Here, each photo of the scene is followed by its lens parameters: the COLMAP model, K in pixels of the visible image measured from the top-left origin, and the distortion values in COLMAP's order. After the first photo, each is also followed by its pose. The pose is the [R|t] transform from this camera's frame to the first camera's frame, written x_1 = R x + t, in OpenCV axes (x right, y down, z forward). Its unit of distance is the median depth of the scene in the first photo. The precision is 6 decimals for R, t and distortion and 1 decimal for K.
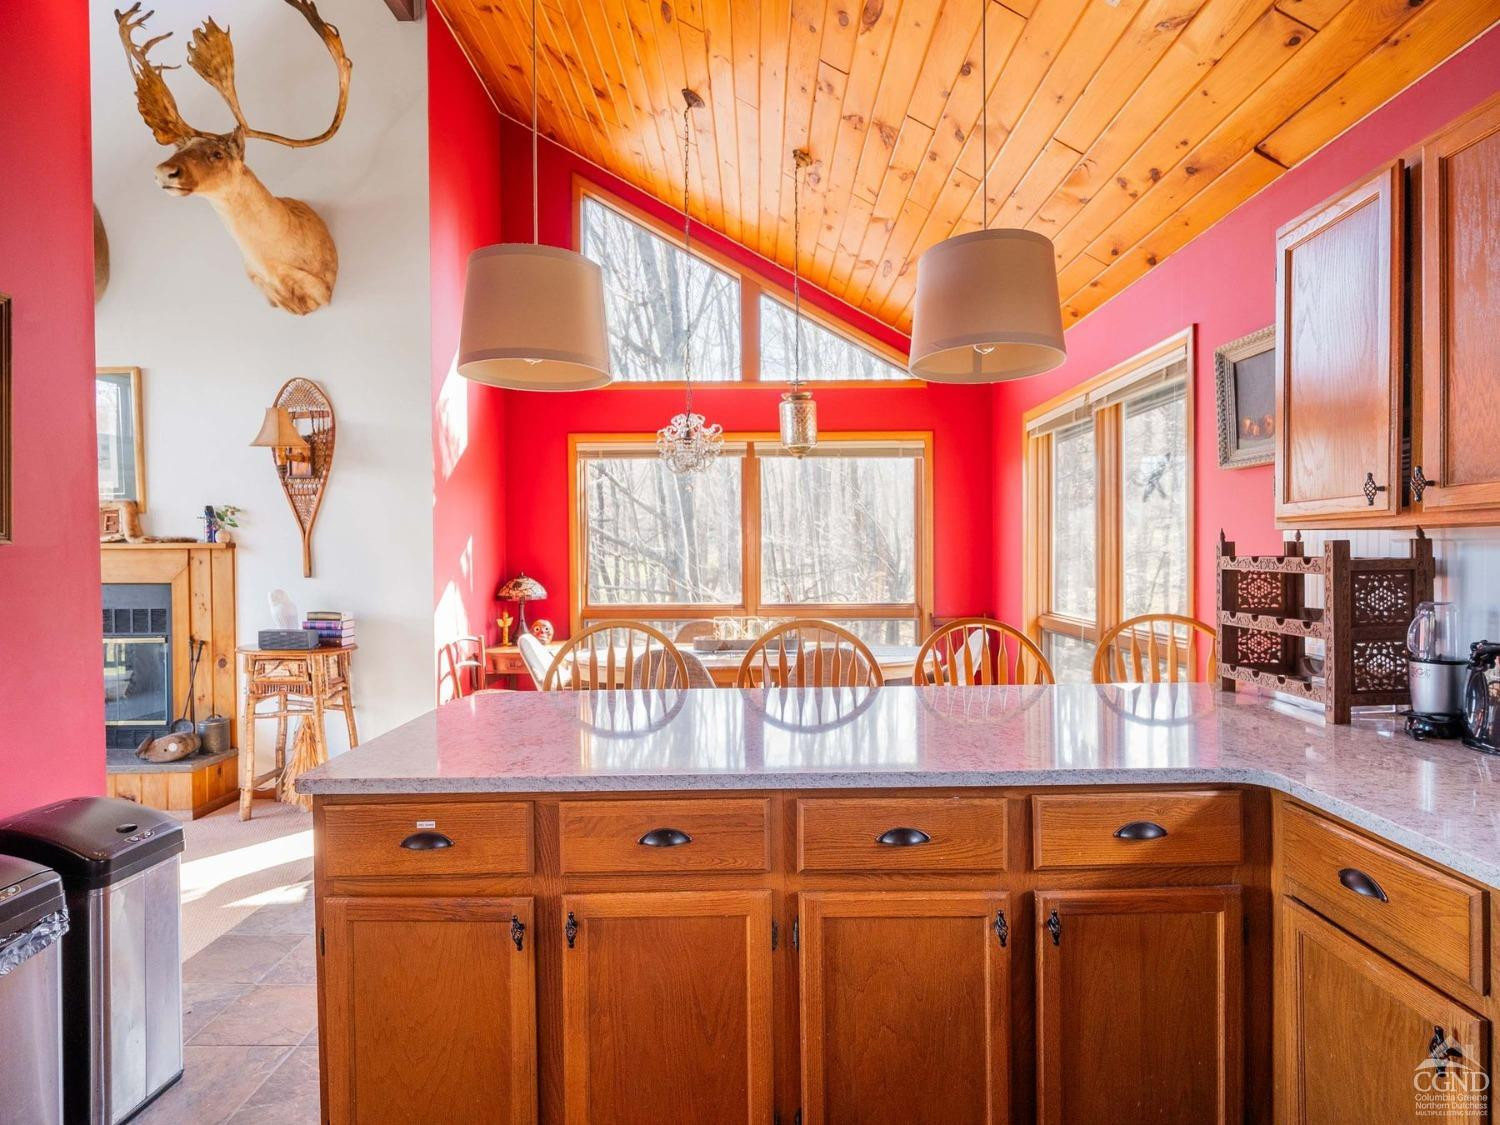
lens RADIAL K [[806.5, 0, 748.7], [0, 806.5, 559.3], [0, 0, 1]] dist [-0.002998, 0.001394]
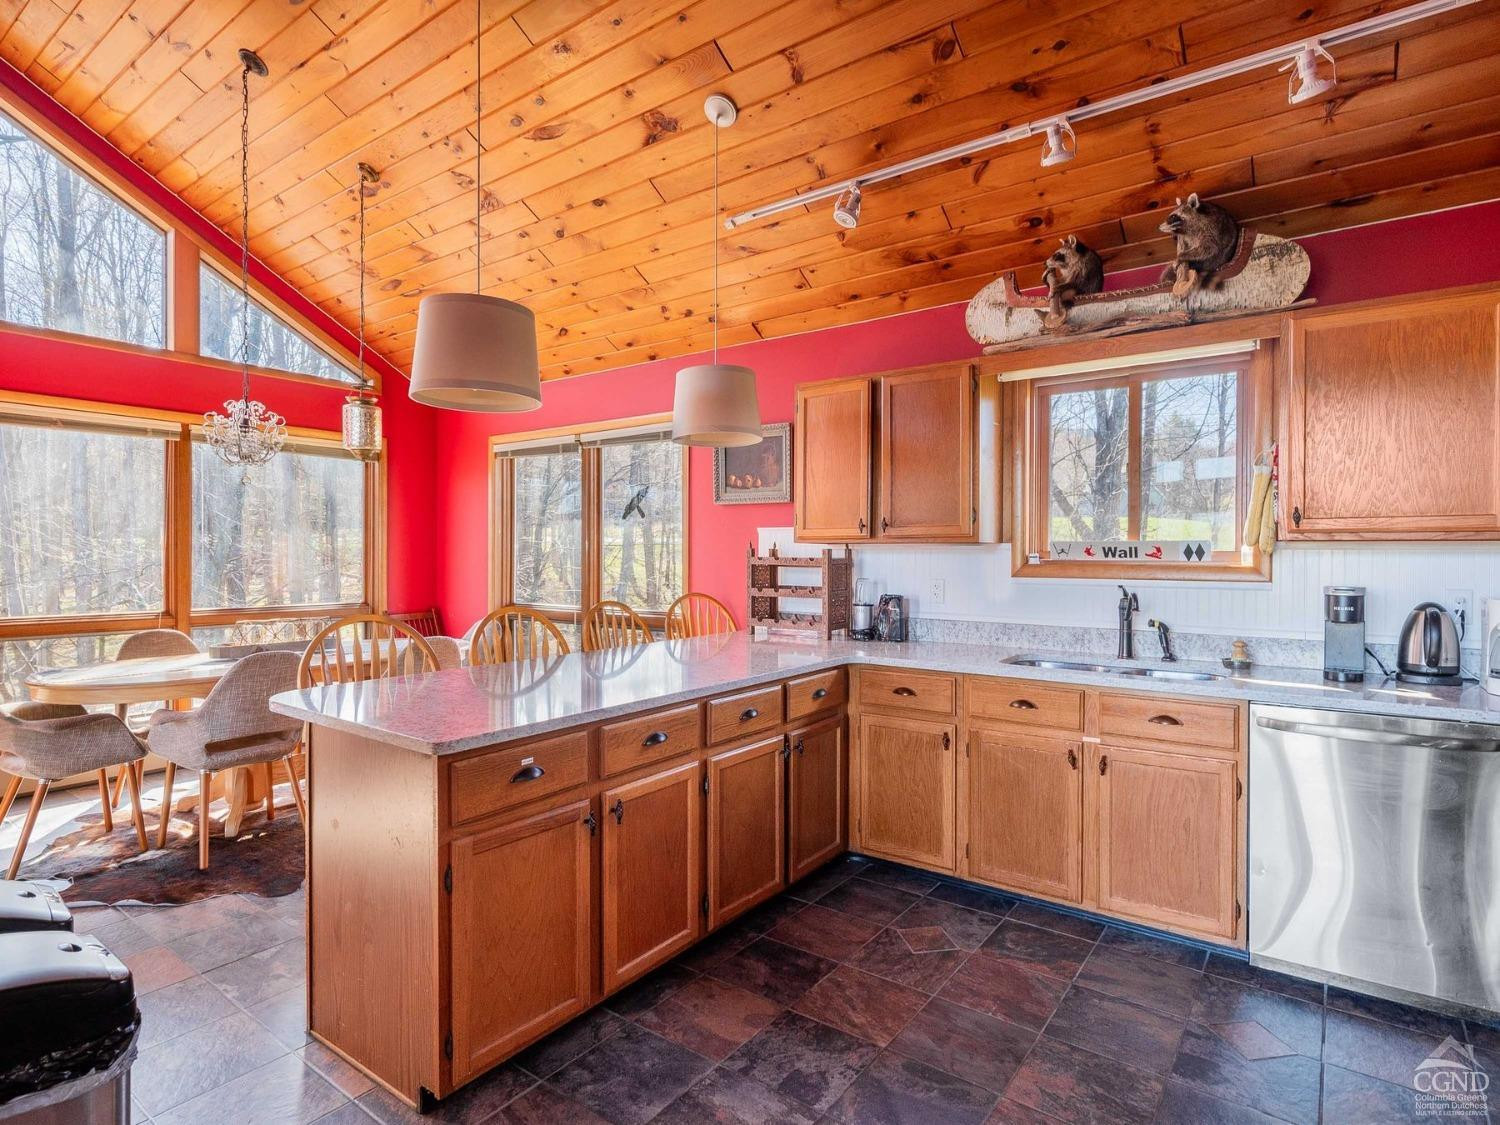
lens RADIAL K [[806.5, 0, 756.1], [0, 806.5, 560.9], [0, 0, 1]] dist [-0.002998, 0.001394]
pose [[0.584765, 0.002458, 0.811199, -0.729300], [-0.001657, 0.999997, -0.001836, 0.007316], [-0.811201, -0.000270, 0.584767, -0.026307]]
